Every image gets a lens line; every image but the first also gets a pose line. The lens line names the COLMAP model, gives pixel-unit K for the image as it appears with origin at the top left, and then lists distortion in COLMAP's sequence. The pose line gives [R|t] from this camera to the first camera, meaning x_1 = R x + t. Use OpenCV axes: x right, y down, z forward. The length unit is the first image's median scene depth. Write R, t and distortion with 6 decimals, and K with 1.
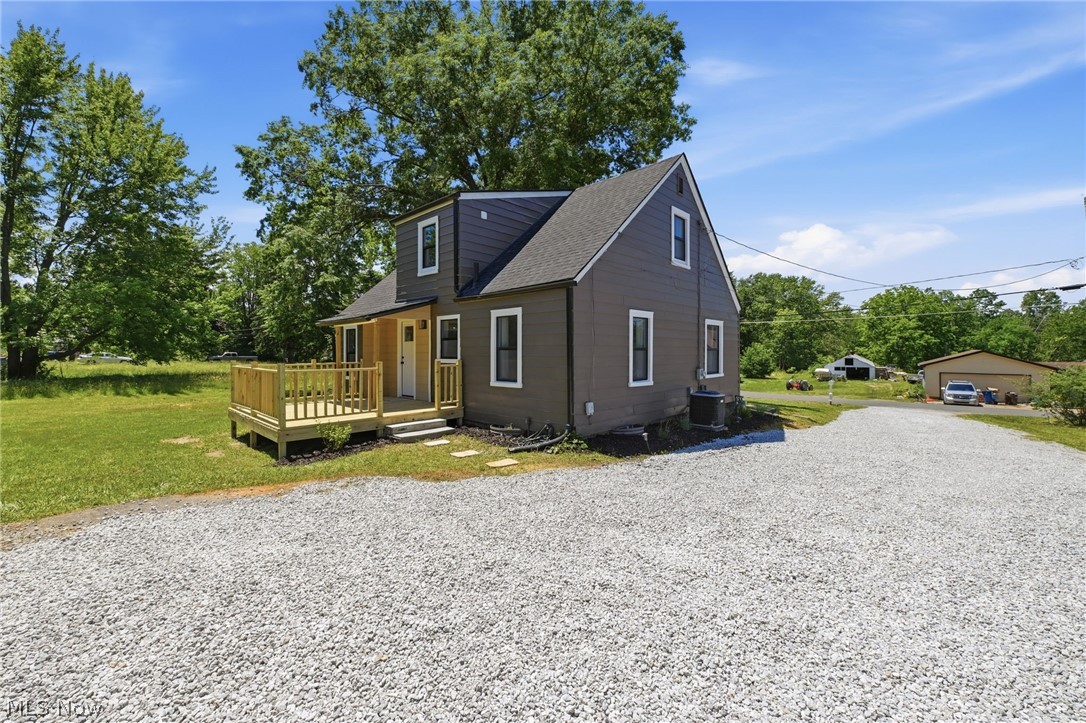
lens RADIAL K [[431.7, 0, 546.4], [0, 431.7, 357.1], [0, 0, 1]] dist [0.000831, 0.000101]
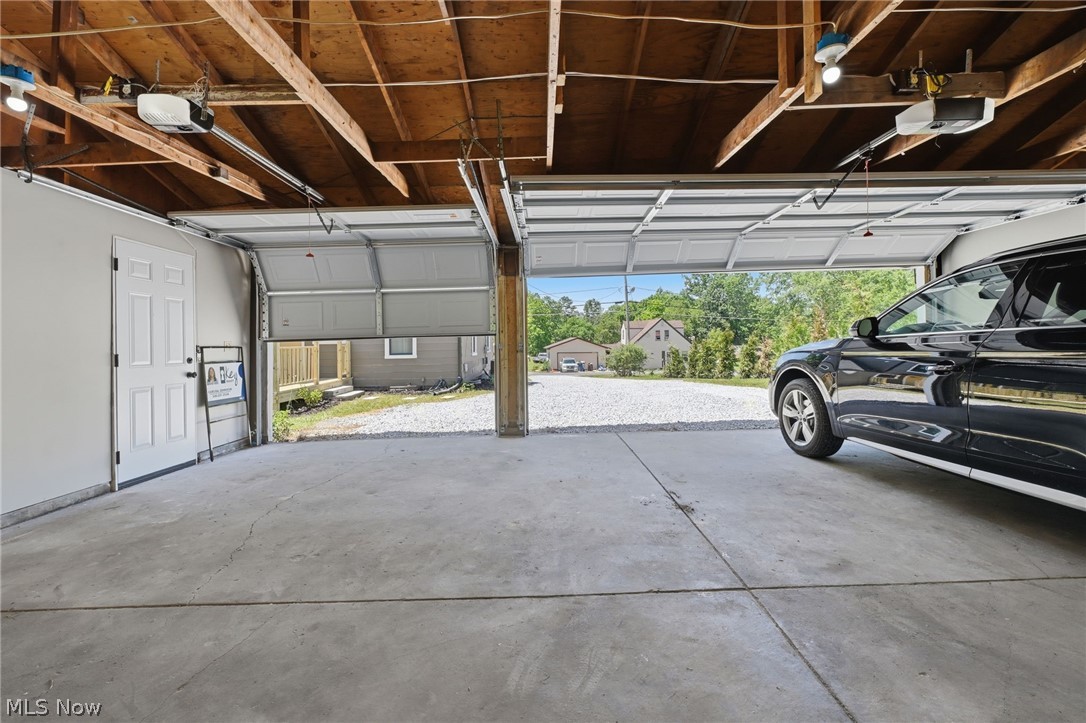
lens RADIAL K [[431.7, 0, 543.5], [0, 431.7, 353.9], [0, 0, 1]] dist [0.000831, 0.000101]
pose [[0.737075, -0.032812, 0.675014, -0.156927], [0.024717, 0.999461, 0.021595, 0.007603], [-0.675359, 0.000767, 0.737489, -0.082152]]
